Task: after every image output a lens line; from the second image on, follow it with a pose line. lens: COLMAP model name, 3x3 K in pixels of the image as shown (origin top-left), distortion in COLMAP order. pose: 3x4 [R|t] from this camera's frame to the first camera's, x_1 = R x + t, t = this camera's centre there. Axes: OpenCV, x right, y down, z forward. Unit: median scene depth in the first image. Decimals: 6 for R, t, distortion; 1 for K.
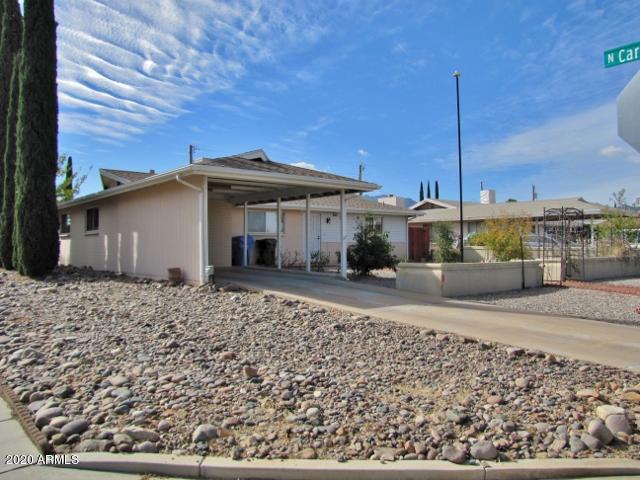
lens RADIAL K [[537.7, 0, 333.1], [0, 537.7, 237.9], [0, 0, 1]] dist [-0.200445, 0.167205]
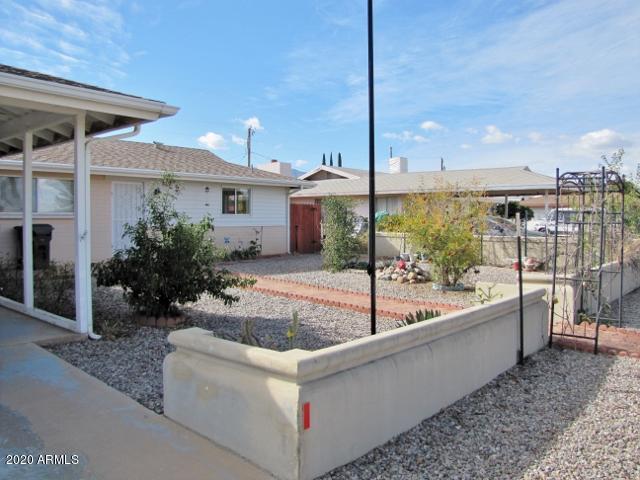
lens RADIAL K [[537.7, 0, 333.1], [0, 537.7, 237.9], [0, 0, 1]] dist [-0.200445, 0.167205]
pose [[0.984213, -0.004708, 0.176925, 0.079047], [-0.004087, 0.998775, 0.049315, -0.011109], [-0.176940, -0.049260, 0.982988, 0.337555]]
